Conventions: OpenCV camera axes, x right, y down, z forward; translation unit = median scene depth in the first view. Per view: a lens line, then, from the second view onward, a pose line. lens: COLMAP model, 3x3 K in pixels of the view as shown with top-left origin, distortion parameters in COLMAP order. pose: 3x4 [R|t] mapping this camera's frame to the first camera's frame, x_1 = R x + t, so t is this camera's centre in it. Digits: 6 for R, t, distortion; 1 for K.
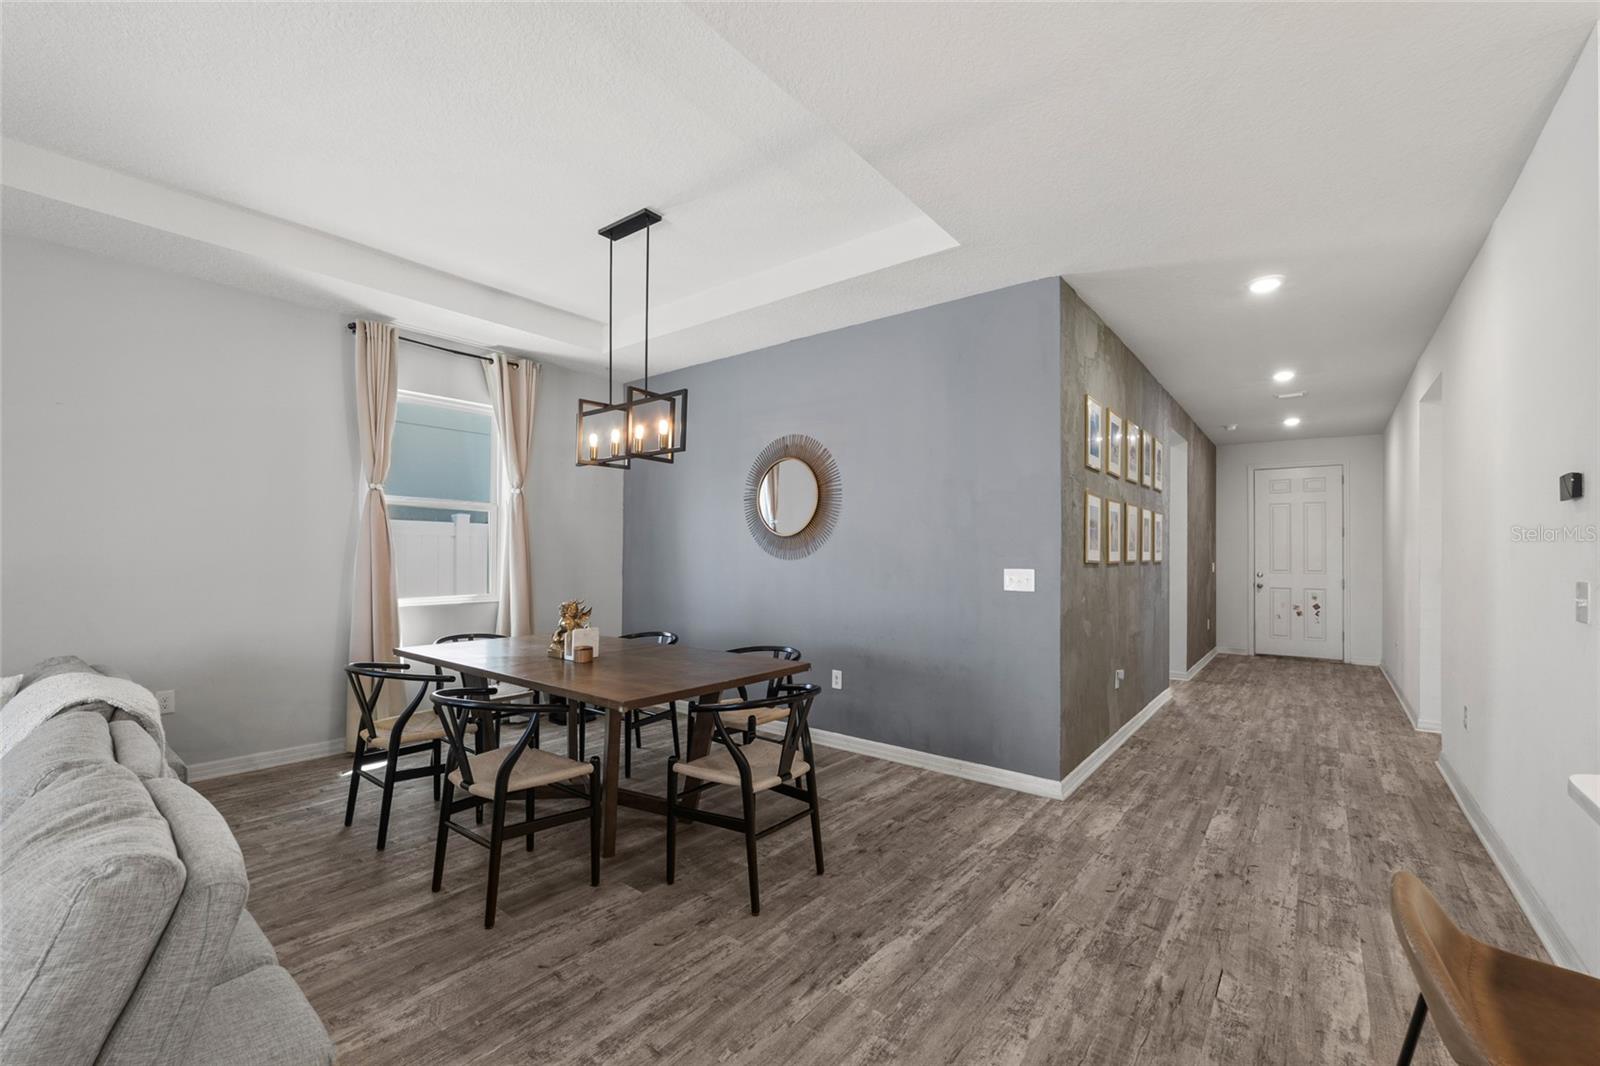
lens RADIAL K [[657.3, 0, 798.6], [0, 657.3, 551.8], [0, 0, 1]] dist [-0.009102, 0.000121]
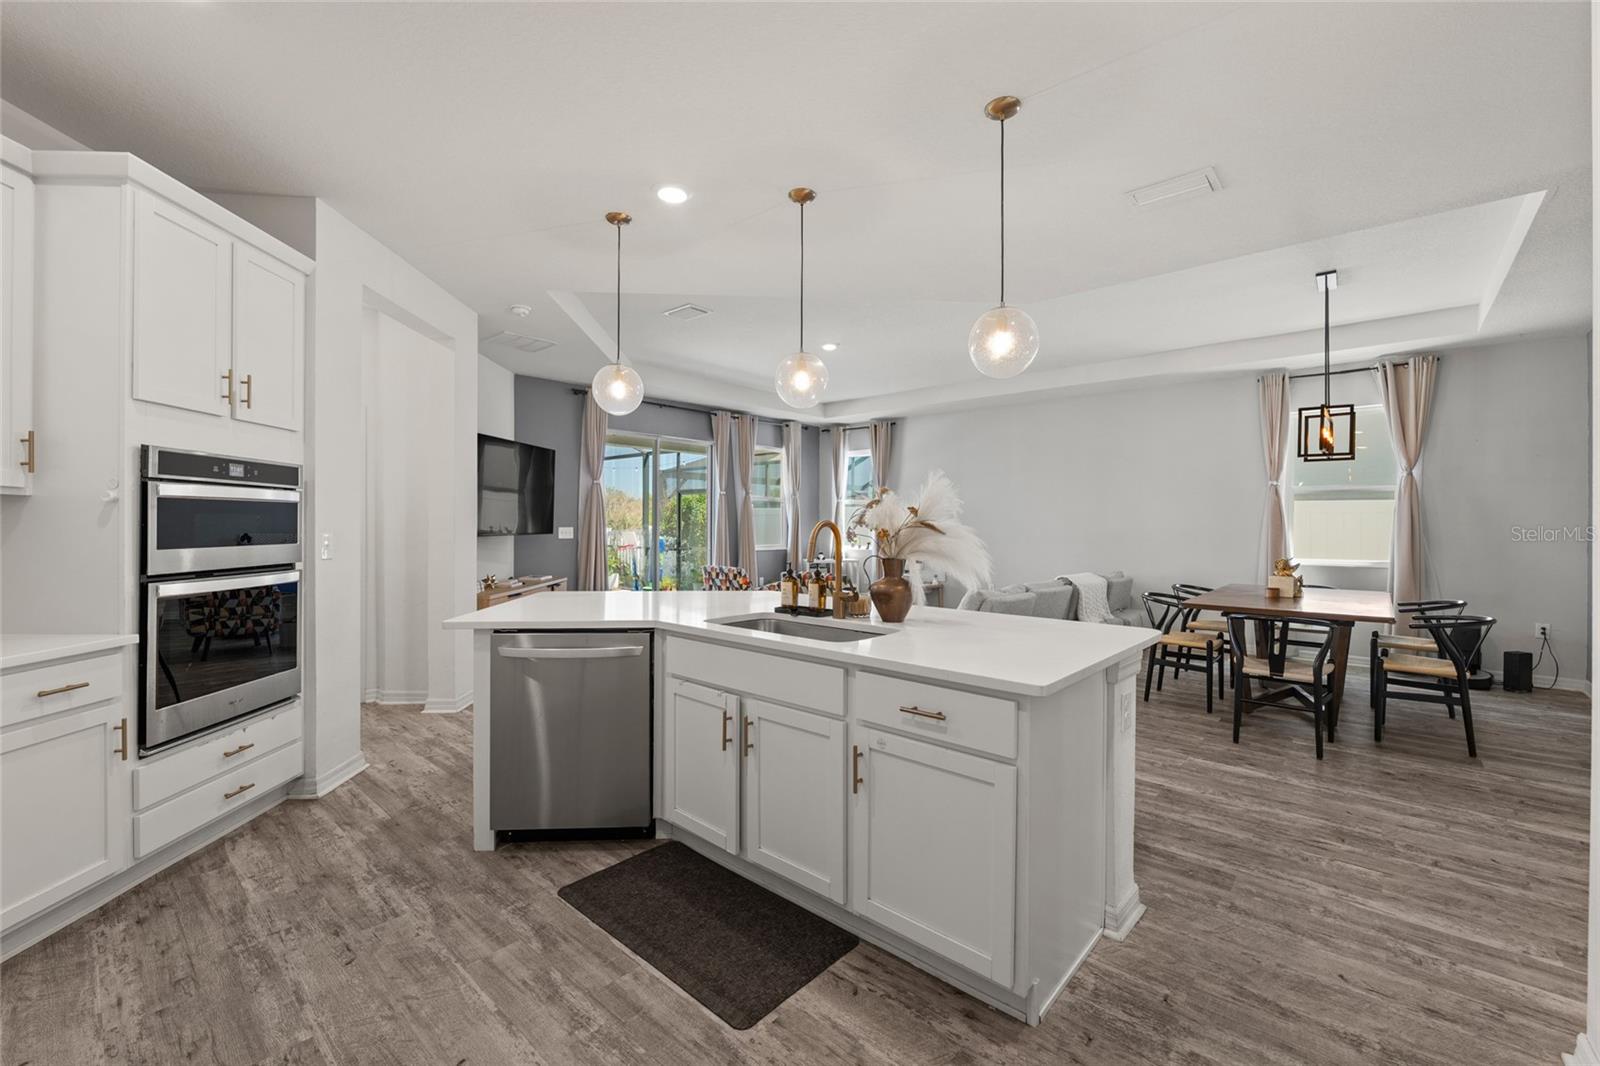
lens RADIAL K [[658.9, 0, 802.3], [0, 658.9, 524.9], [0, 0, 1]] dist [-0.010579, 0.000531]
pose [[-0.056020, -0.006784, -0.998407, 0.800321], [-0.000308, 0.999977, -0.006778, 0.007272], [0.998430, -0.000073, -0.056021, 0.001074]]
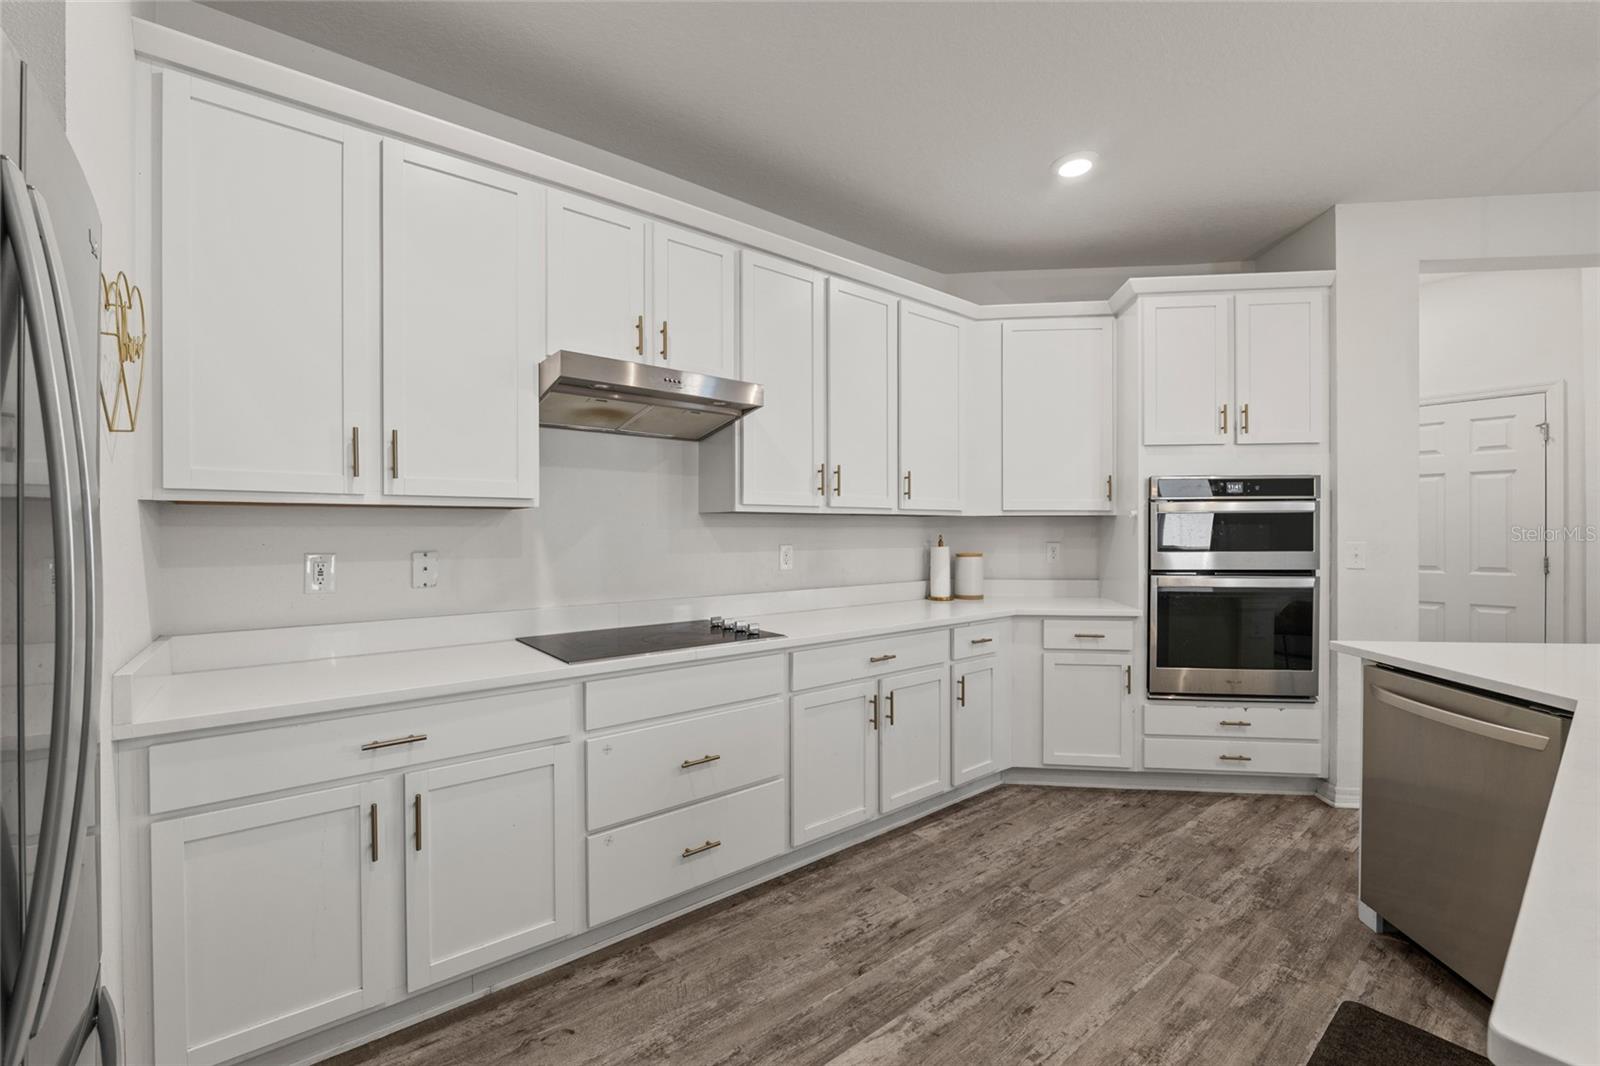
lens RADIAL K [[653.7, 0, 800.0], [0, 653.7, 533.0], [0, 0, 1]] dist [-0.010900, 0.000156]
pose [[-0.973821, -0.005600, 0.227249, 0.556798], [-0.005875, 0.999983, -0.000533, 0.005944], [-0.227242, -0.001854, -0.973837, 0.224497]]
